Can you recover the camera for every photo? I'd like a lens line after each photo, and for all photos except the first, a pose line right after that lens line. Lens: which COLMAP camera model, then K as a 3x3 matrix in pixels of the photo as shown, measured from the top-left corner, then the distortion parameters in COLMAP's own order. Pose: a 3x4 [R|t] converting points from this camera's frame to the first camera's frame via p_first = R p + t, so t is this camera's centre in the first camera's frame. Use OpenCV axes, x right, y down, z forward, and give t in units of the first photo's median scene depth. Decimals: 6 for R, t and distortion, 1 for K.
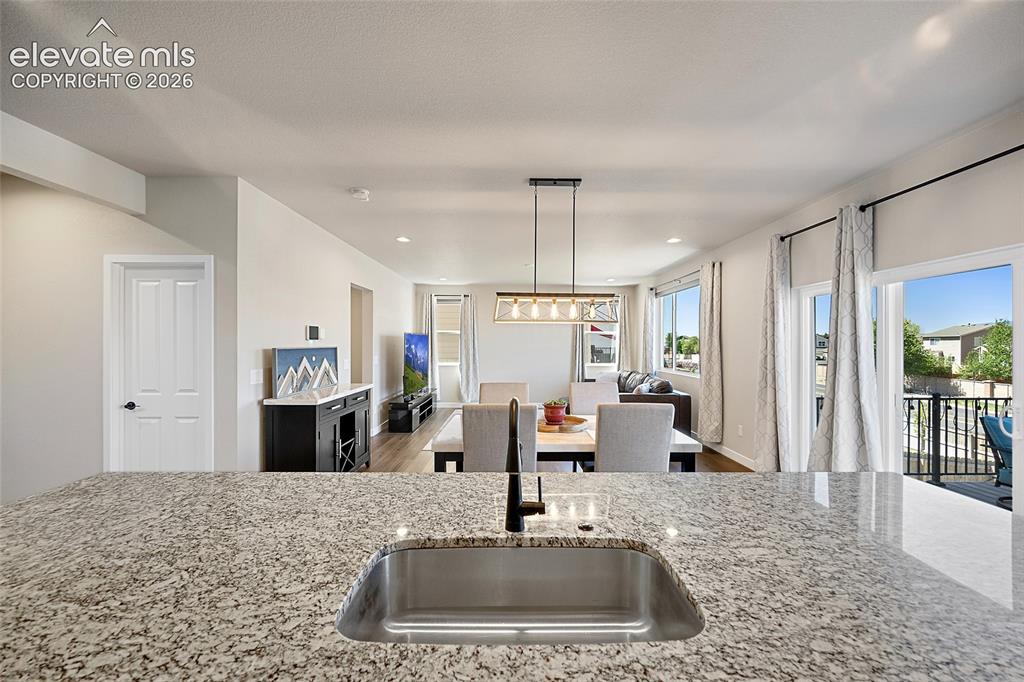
lens RADIAL K [[403.8, 0, 510.2], [0, 403.8, 342.6], [0, 0, 1]] dist [-0.000979, 0.000717]
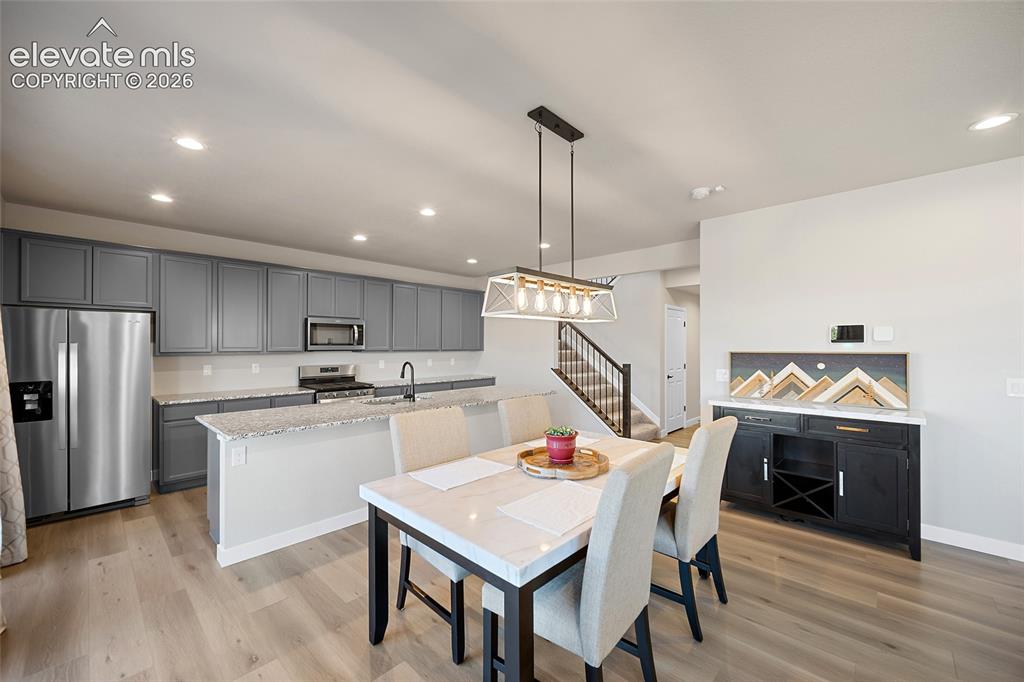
lens RADIAL K [[403.8, 0, 518.8], [0, 403.8, 345.3], [0, 0, 1]] dist [-0.000979, 0.000717]
pose [[-0.693657, -0.008993, -0.720249, 0.308384], [-0.004677, 0.999957, -0.007982, 0.004045], [0.720290, -0.002168, -0.693669, 0.660395]]
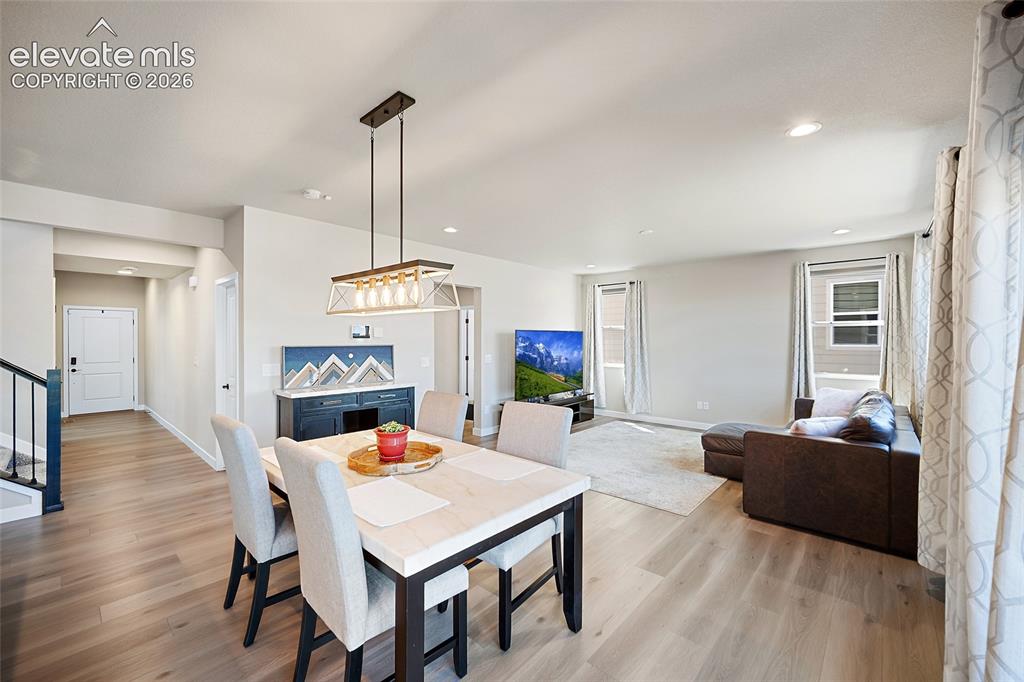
lens RADIAL K [[403.8, 0, 511.5], [0, 403.8, 343.7], [0, 0, 1]] dist [-0.000979, 0.000717]
pose [[0.725171, -0.002676, -0.688564, 0.338116], [0.005917, 0.999980, 0.002346, 0.004093], [0.688544, -0.005775, 0.725172, 0.298056]]
